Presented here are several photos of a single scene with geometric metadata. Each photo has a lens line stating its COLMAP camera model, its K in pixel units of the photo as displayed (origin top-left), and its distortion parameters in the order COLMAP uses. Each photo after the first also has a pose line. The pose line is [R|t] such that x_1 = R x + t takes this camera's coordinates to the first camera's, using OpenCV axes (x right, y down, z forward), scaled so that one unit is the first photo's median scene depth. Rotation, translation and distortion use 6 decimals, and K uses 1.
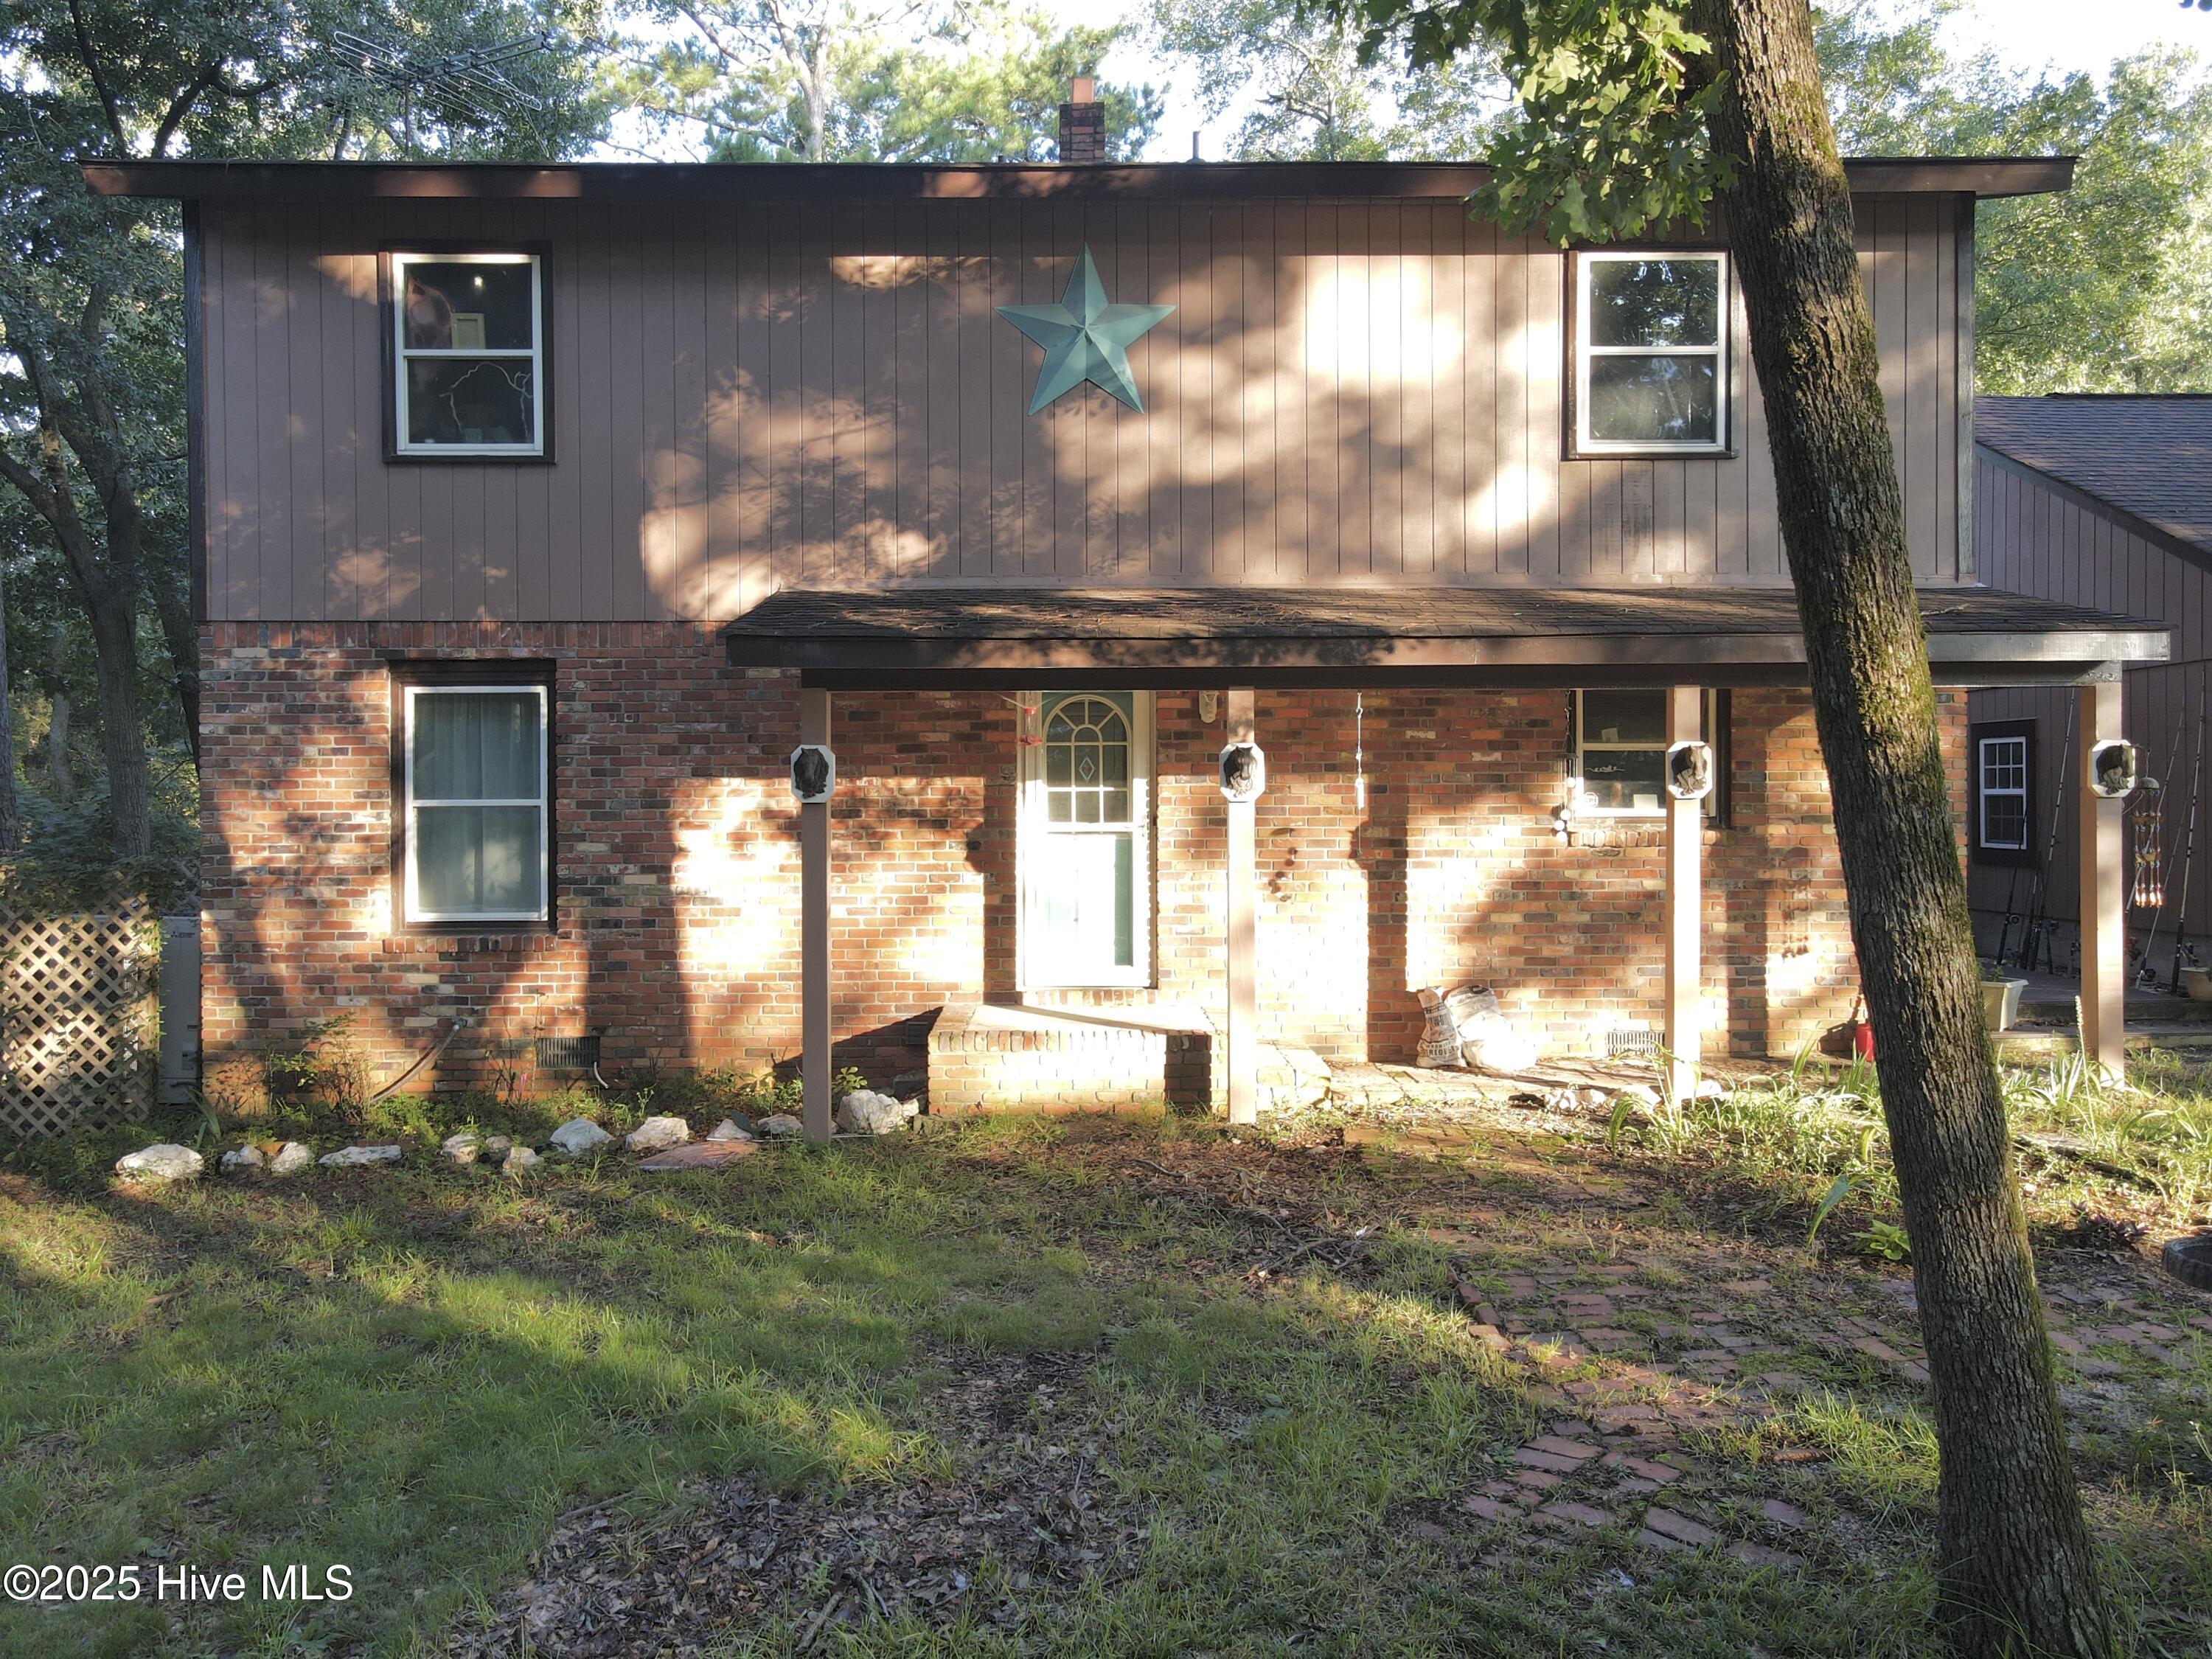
lens RADIAL K [[1655.5, 0, 1114.0], [0, 1655.5, 822.5], [0, 0, 1]] dist [0.018228, 0.005486]
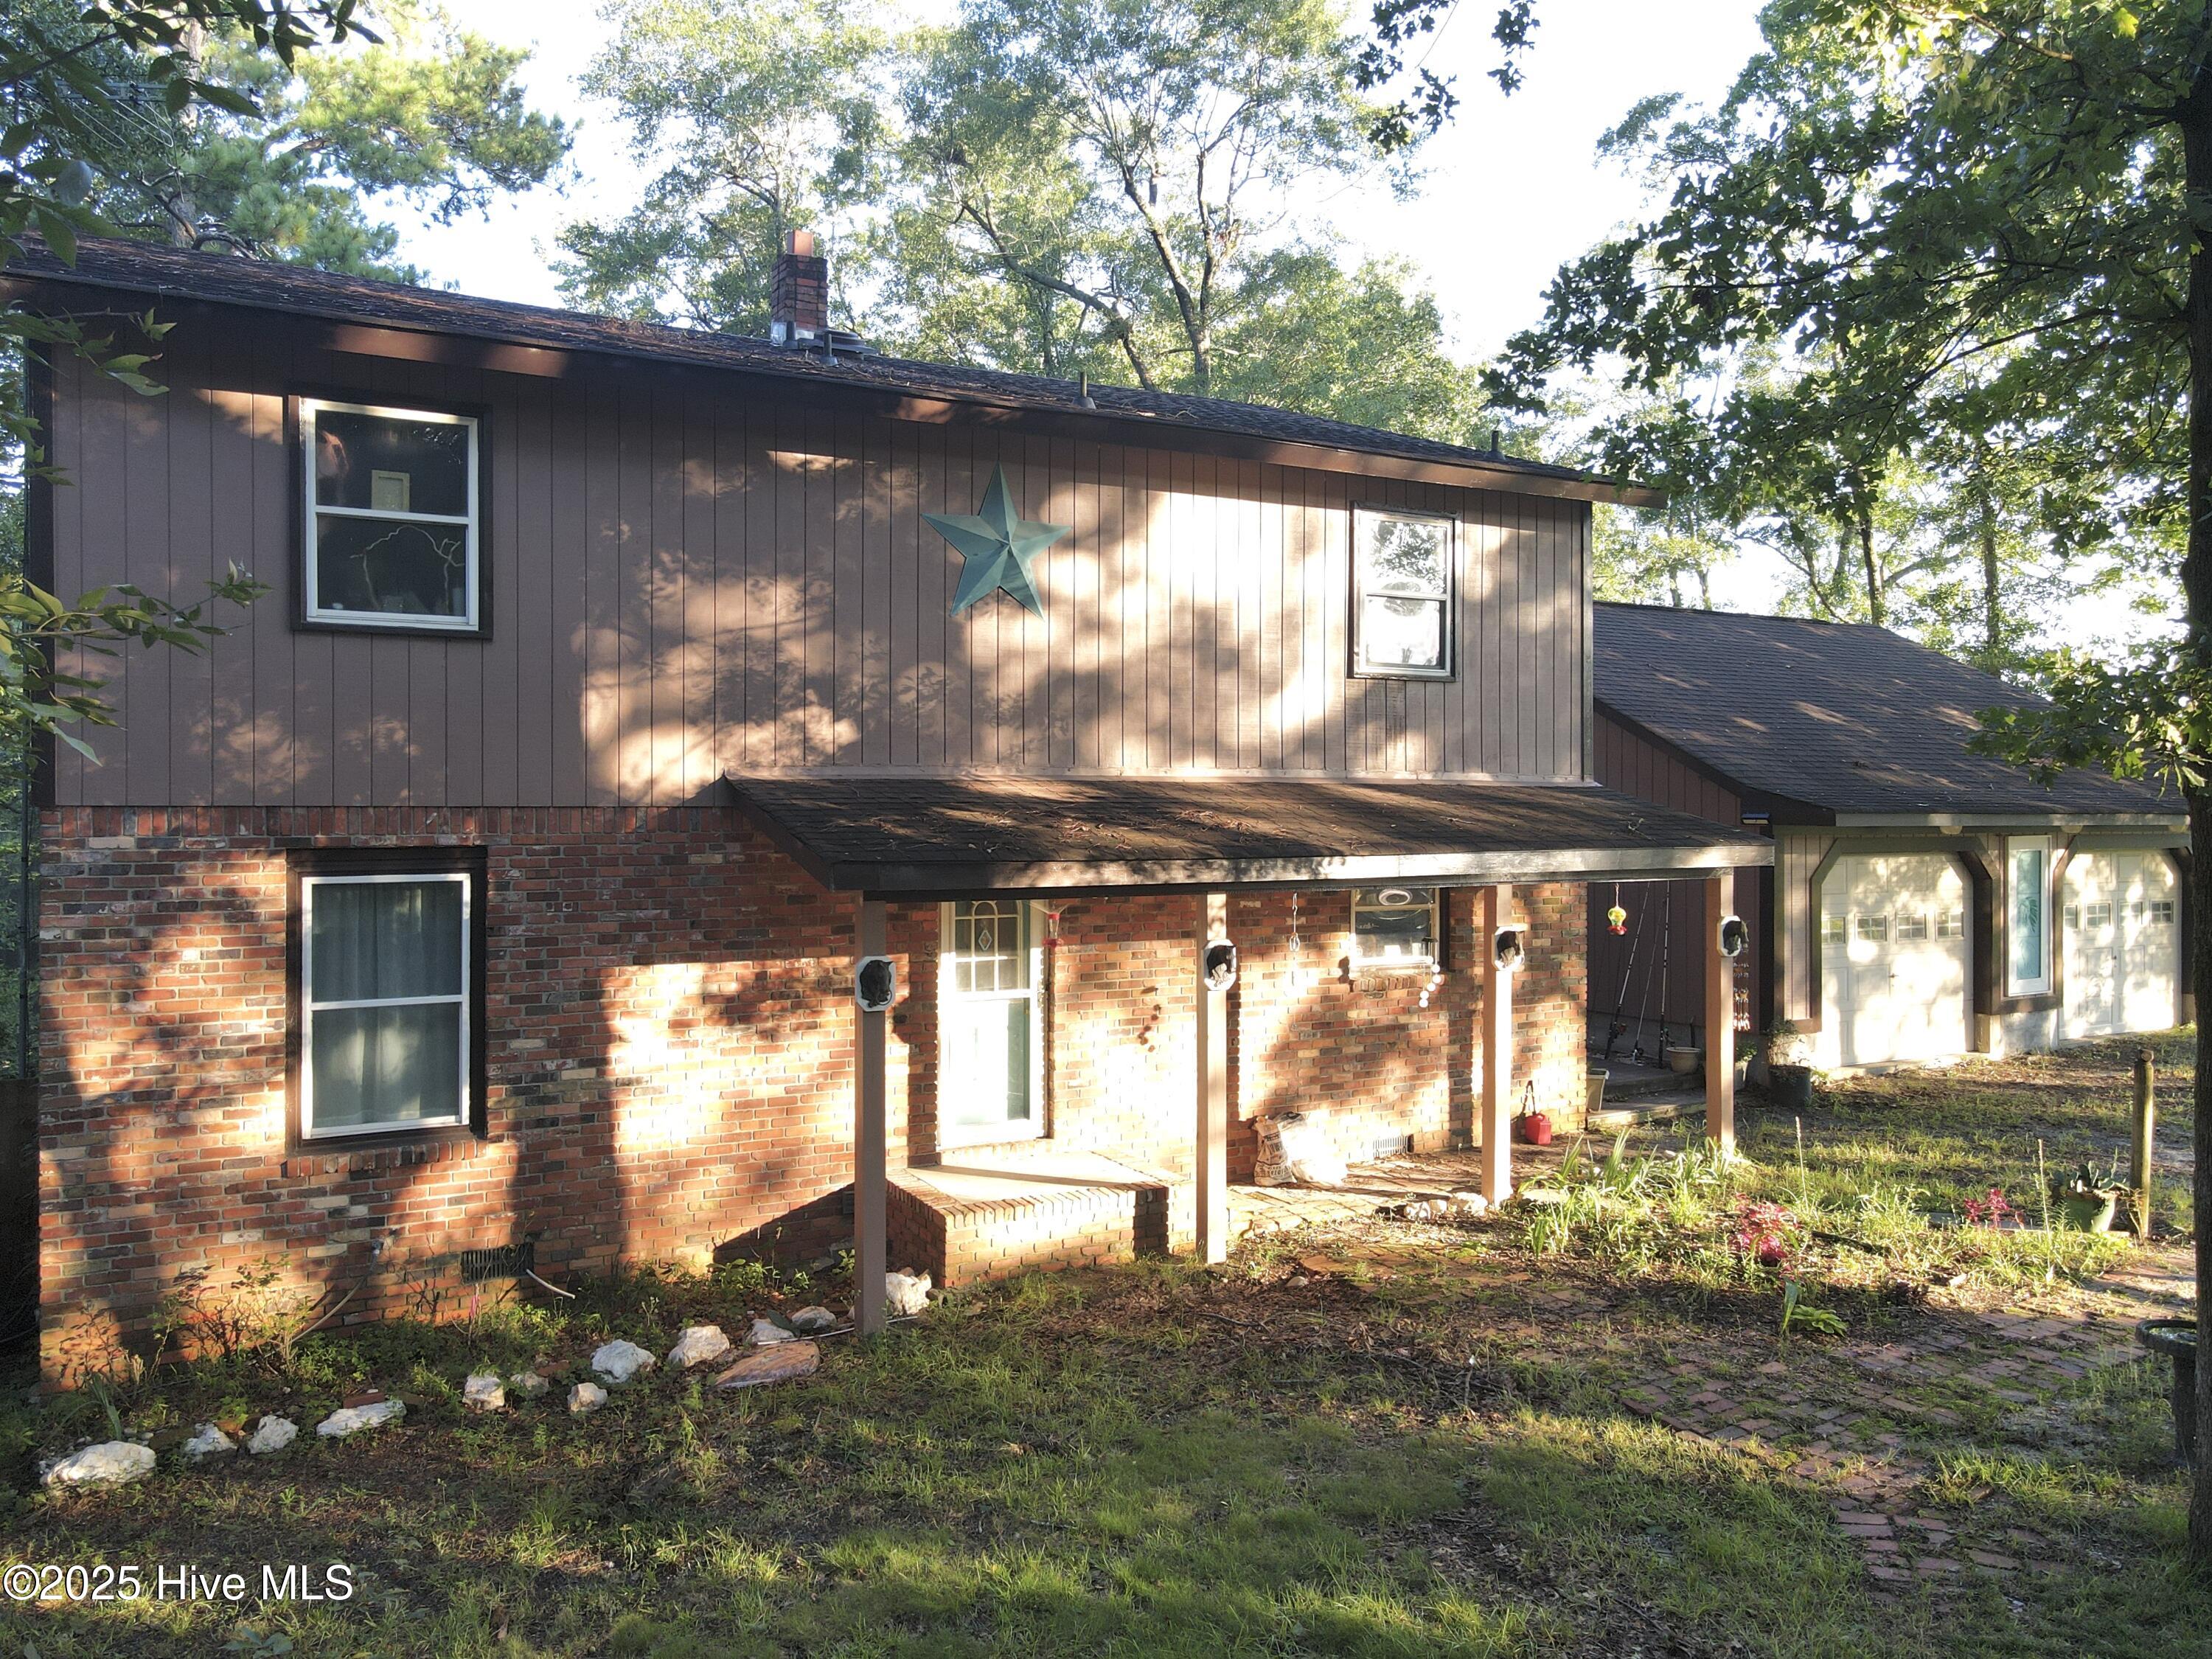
lens RADIAL K [[1655.5, 0, 1114.0], [0, 1655.5, 822.5], [0, 0, 1]] dist [0.018228, 0.005486]
pose [[0.877978, 0.001190, 0.478700, -0.475054], [-0.002192, 0.999996, 0.001533, -0.114228], [-0.478697, -0.002395, 0.877977, 0.004293]]
